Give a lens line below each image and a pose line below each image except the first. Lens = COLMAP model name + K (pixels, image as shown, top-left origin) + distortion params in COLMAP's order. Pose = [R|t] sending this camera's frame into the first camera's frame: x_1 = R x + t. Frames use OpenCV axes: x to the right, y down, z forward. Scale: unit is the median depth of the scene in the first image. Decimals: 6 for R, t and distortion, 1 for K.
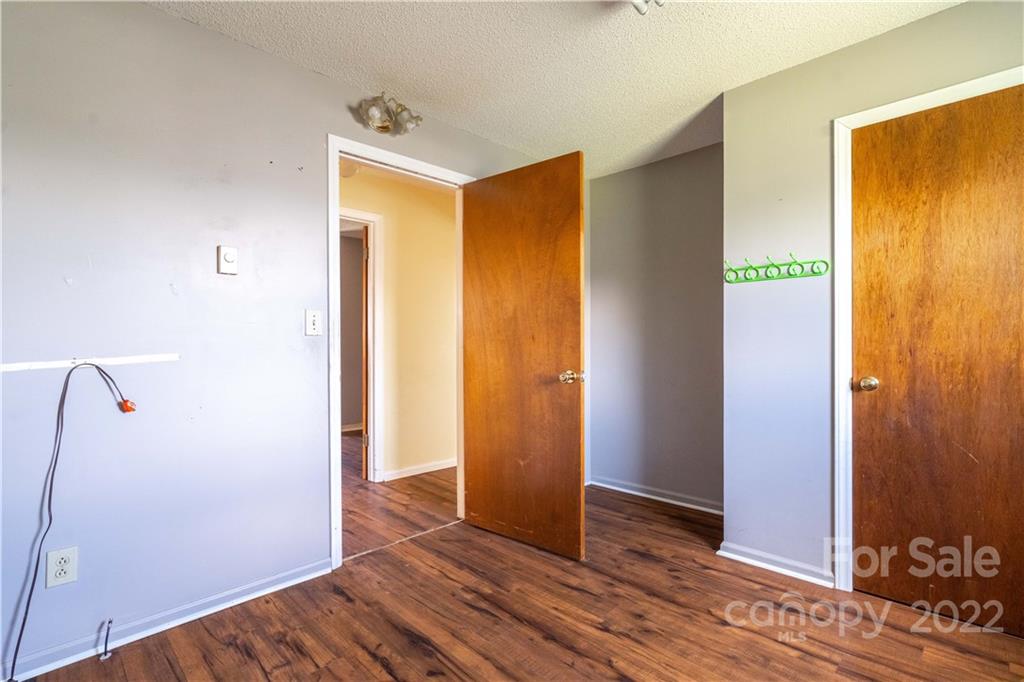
lens RADIAL K [[470.1, 0, 507.2], [0, 470.1, 340.5], [0, 0, 1]] dist [-0.007948, 0.003105]
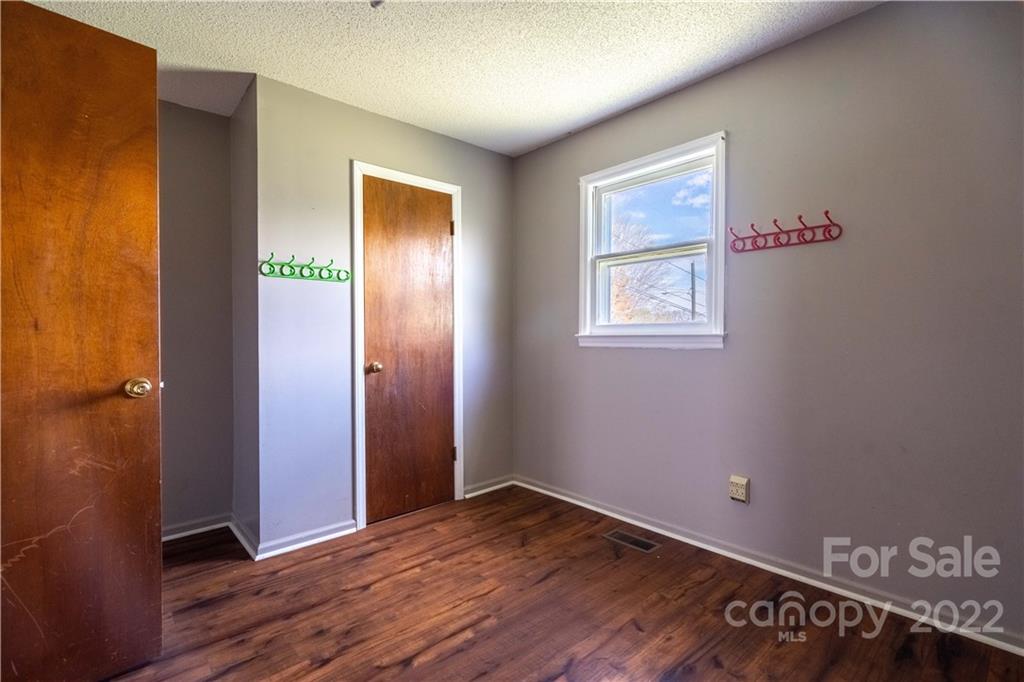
lens RADIAL K [[470.1, 0, 509.3], [0, 470.1, 342.0], [0, 0, 1]] dist [-0.007948, 0.003105]
pose [[0.068191, -0.005000, 0.997660, -0.546037], [-0.001421, 0.999986, 0.005109, 0.010428], [-0.997671, -0.001766, 0.068183, 0.509311]]
